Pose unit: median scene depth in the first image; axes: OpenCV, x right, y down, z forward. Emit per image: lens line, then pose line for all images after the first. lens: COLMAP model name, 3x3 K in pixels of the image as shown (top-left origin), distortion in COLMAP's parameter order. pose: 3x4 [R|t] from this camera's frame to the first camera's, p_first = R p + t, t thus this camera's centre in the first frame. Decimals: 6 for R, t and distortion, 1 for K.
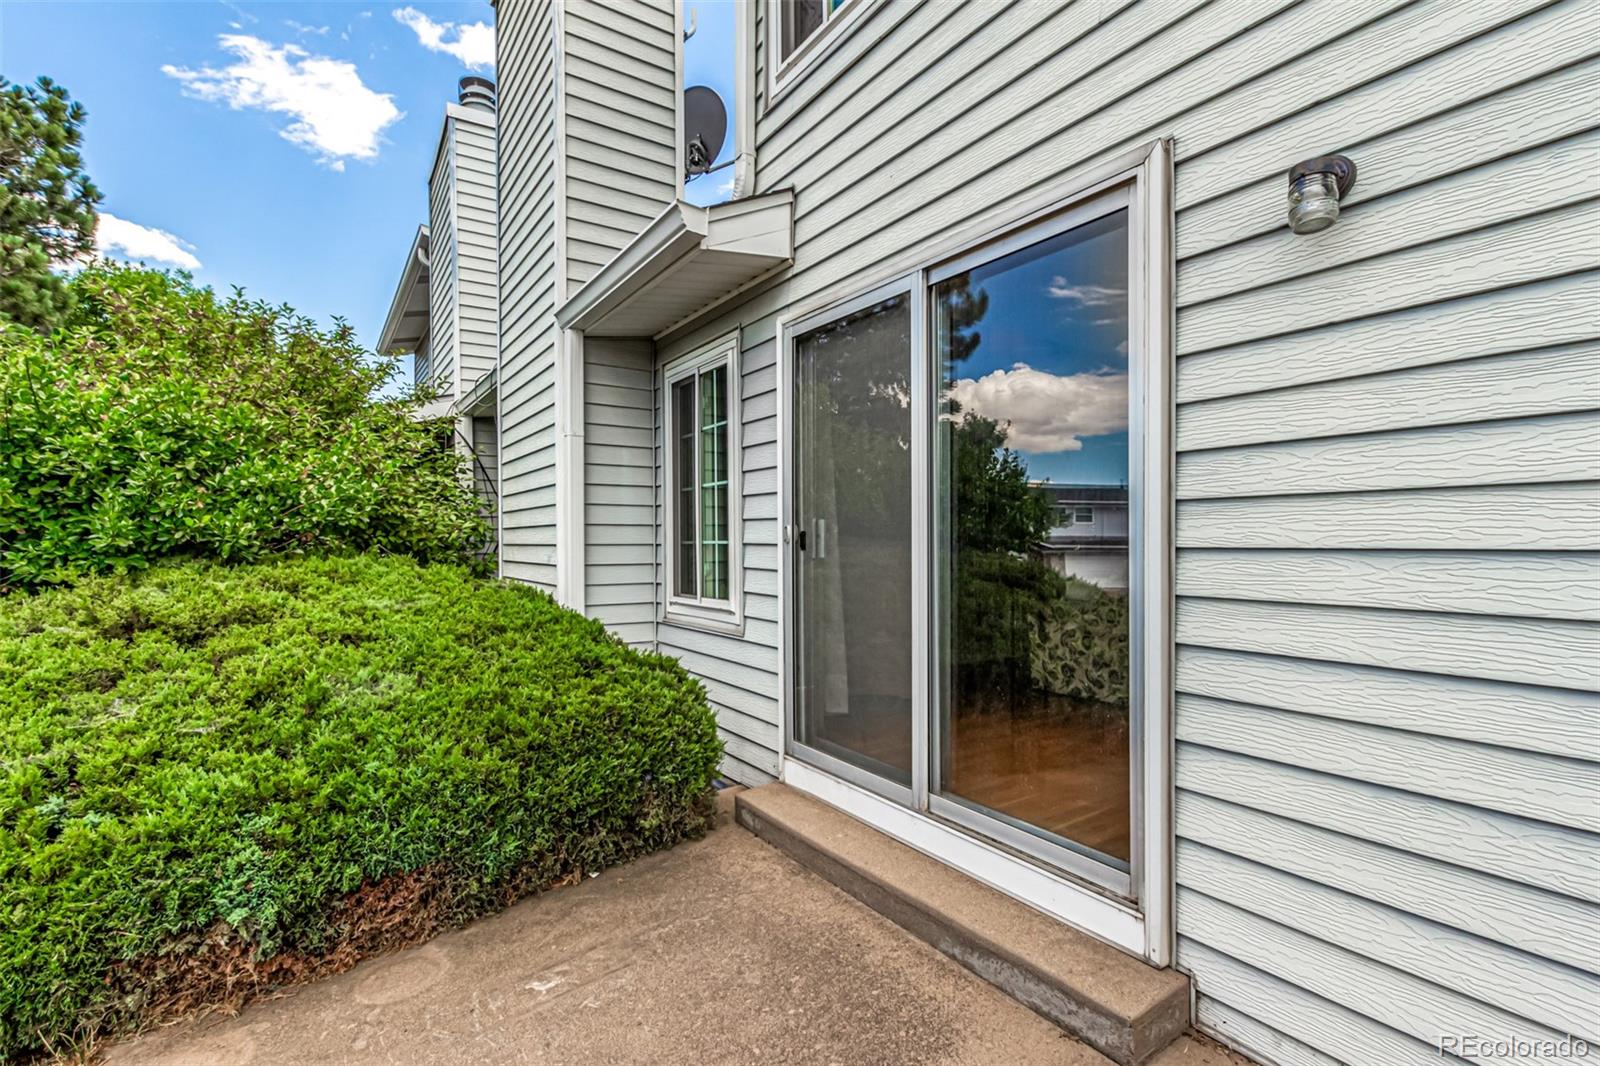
lens RADIAL K [[736.2, 0, 800.5], [0, 736.2, 536.8], [0, 0, 1]] dist [0.000130, -0.000977]
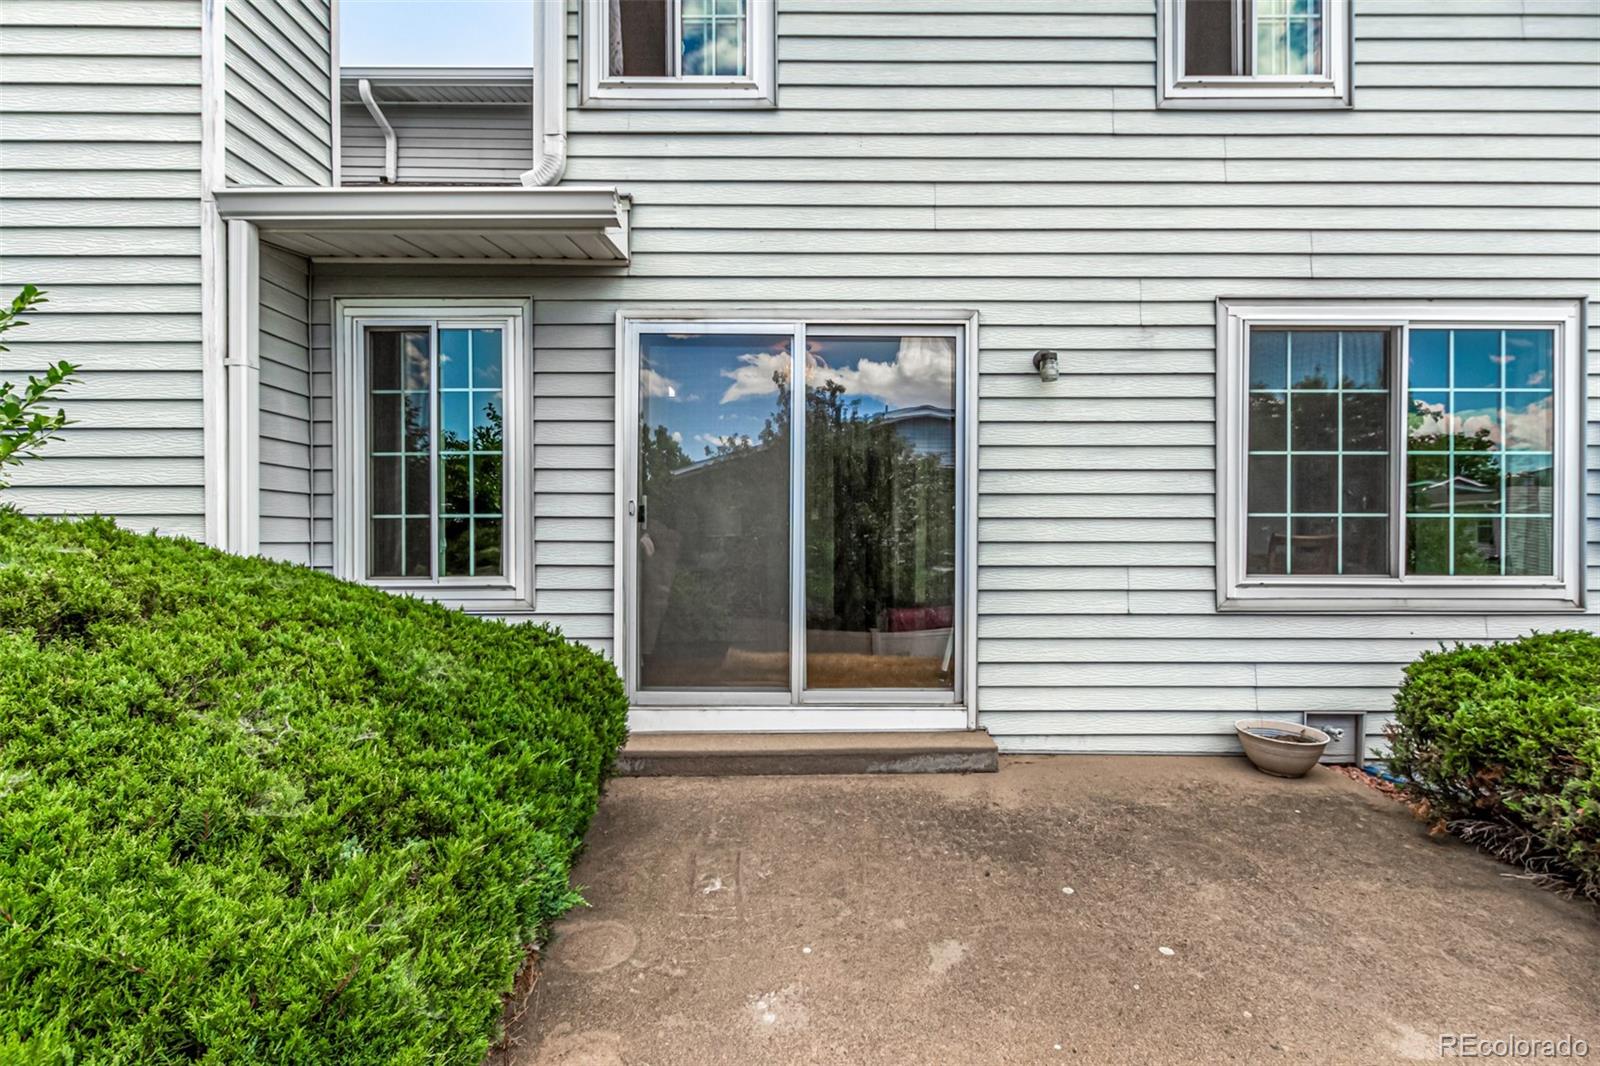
lens RADIAL K [[736.2, 0, 807.5], [0, 736.2, 536.7], [0, 0, 1]] dist [0.000130, -0.000977]
pose [[0.559617, 0.003616, 0.828744, -1.220932], [-0.005355, 0.999985, -0.000747, 0.061130], [-0.828734, -0.004020, 0.559628, 0.235009]]
